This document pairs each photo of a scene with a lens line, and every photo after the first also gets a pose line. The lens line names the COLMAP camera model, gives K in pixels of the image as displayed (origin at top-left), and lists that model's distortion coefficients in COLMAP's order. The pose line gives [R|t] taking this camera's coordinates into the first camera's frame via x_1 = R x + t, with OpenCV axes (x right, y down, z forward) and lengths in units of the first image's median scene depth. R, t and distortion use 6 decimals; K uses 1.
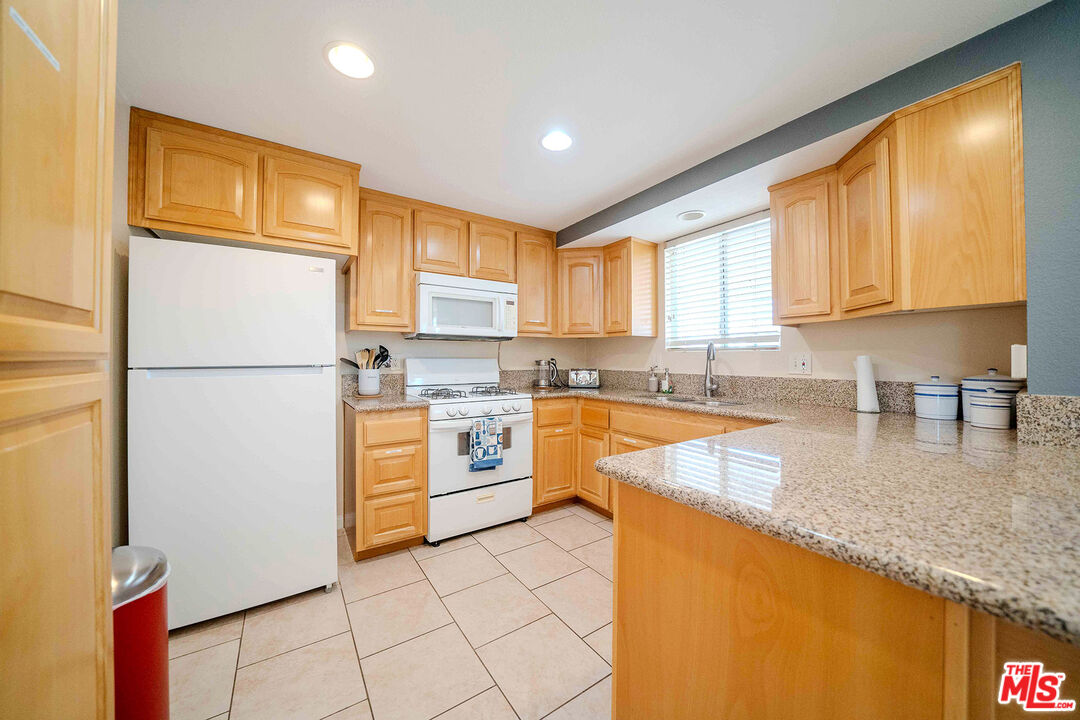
lens RADIAL K [[381.0, 0, 538.3], [0, 381.0, 356.8], [0, 0, 1]] dist [-0.027589, 0.003229]
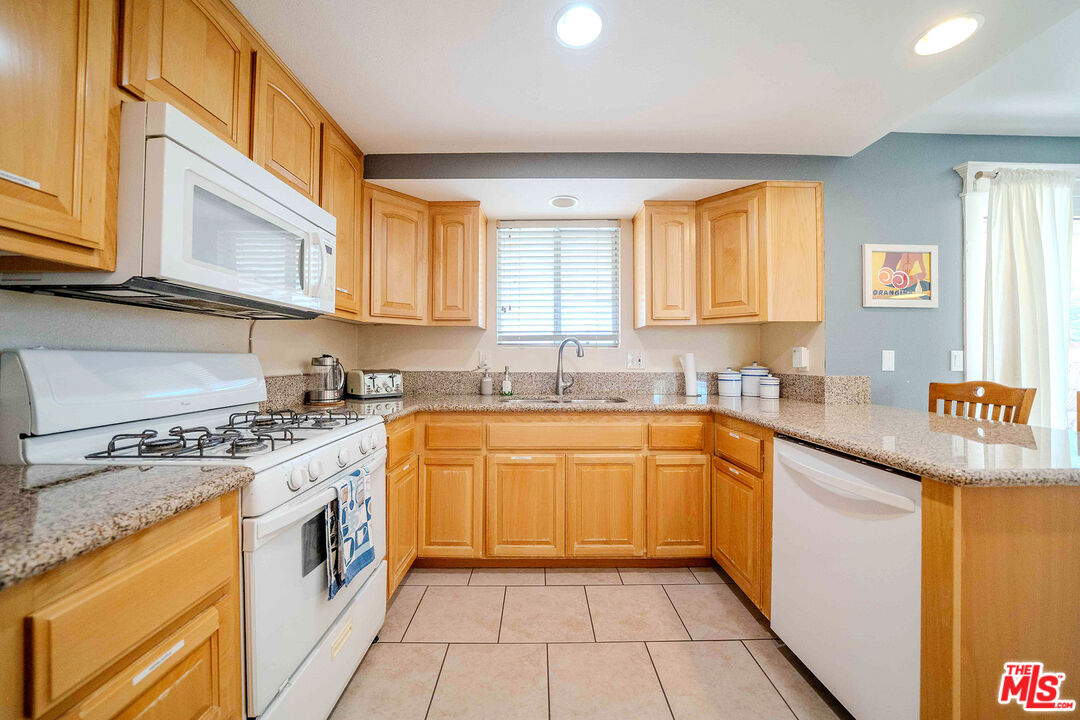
lens RADIAL K [[381.0, 0, 538.3], [0, 381.0, 356.8], [0, 0, 1]] dist [-0.027589, 0.003229]
pose [[0.550291, 0.006069, 0.834951, -0.370182], [-0.004245, 0.999981, -0.004470, 0.011841], [-0.834962, -0.001084, 0.550306, 0.485912]]
